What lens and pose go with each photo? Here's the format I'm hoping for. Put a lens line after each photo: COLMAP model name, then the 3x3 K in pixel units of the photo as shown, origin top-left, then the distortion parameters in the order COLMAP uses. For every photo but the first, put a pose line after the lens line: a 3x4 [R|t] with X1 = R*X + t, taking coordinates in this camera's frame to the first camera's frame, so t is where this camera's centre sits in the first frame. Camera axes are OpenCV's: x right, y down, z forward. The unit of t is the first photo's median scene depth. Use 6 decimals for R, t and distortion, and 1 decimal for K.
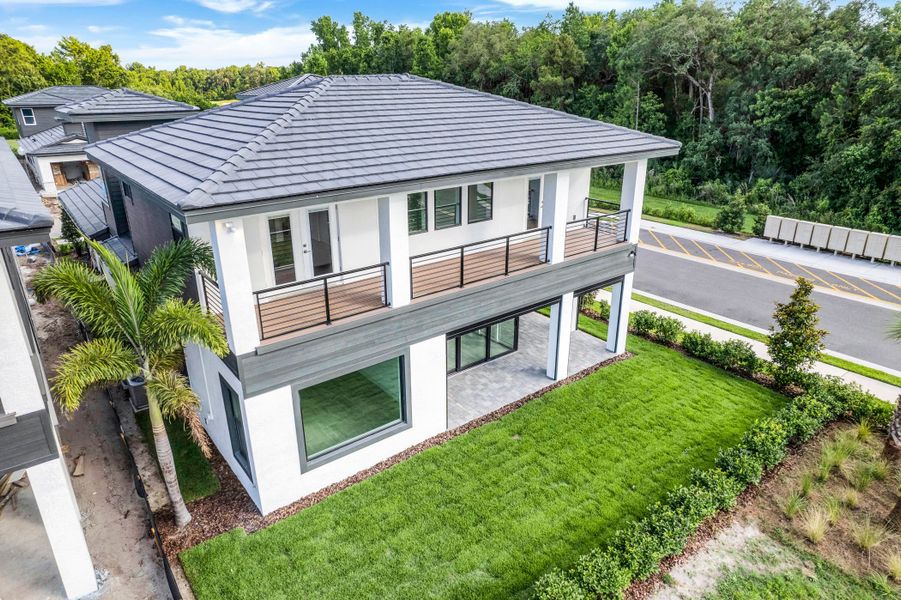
lens RADIAL K [[574.6, 0, 452.9], [0, 574.6, 304.1], [0, 0, 1]] dist [-0.063270, 0.055822]
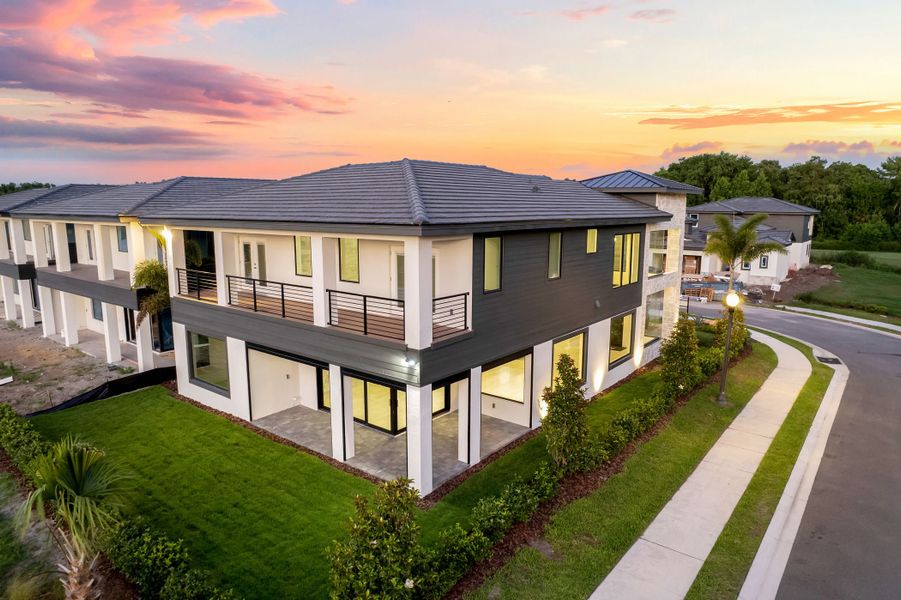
lens RADIAL K [[574.6, 0, 452.9], [0, 574.6, 304.1], [0, 0, 1]] dist [-0.063270, 0.055822]
pose [[0.228484, 0.170761, -0.958455, 1.156179], [-0.359493, 0.929717, 0.079943, -0.263675], [0.904743, 0.326292, 0.273813, 0.888978]]
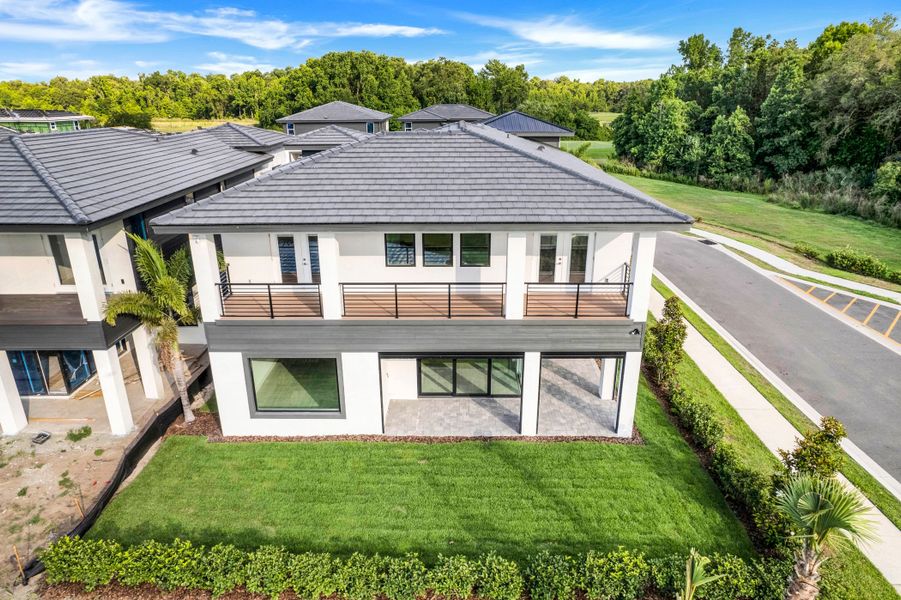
lens RADIAL K [[574.6, 0, 452.9], [0, 574.6, 304.1], [0, 0, 1]] dist [-0.063270, 0.055822]
pose [[0.778072, 0.217993, -0.589138, 0.669071], [-0.227996, 0.971902, 0.058510, -0.128065], [0.585339, 0.088797, 0.805911, 0.105189]]
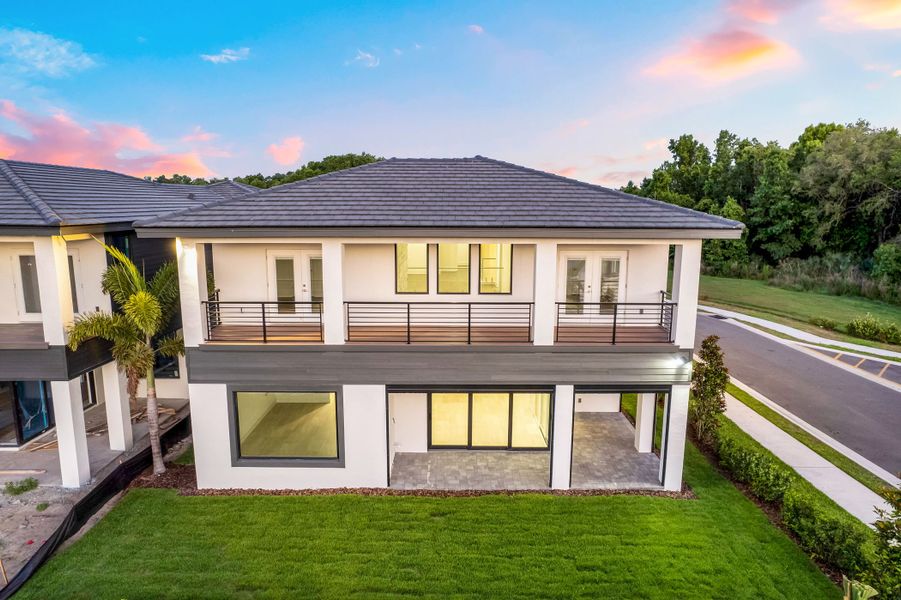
lens RADIAL K [[574.6, 0, 452.9], [0, 574.6, 304.1], [0, 0, 1]] dist [-0.063270, 0.055822]
pose [[0.785275, 0.113378, -0.608678, 0.584891], [-0.232595, 0.965104, -0.120309, 0.006255], [0.573797, 0.236051, 0.784243, 0.197860]]
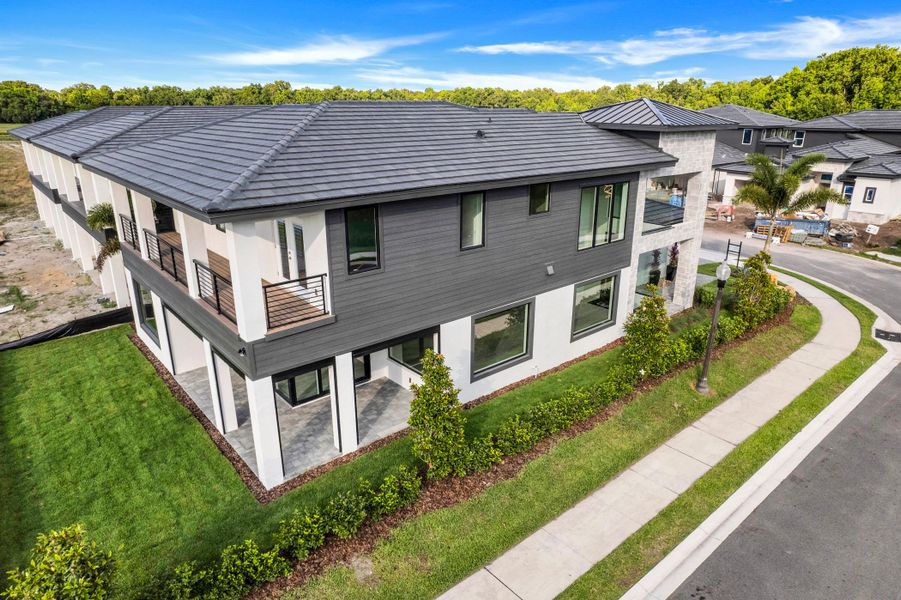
lens RADIAL K [[574.6, 0, 452.9], [0, 574.6, 304.1], [0, 0, 1]] dist [-0.063270, 0.055822]
pose [[0.036273, 0.334333, -0.941757, 1.058634], [-0.367309, 0.880874, 0.298572, -0.487304], [0.929392, 0.335085, 0.154755, 1.215194]]
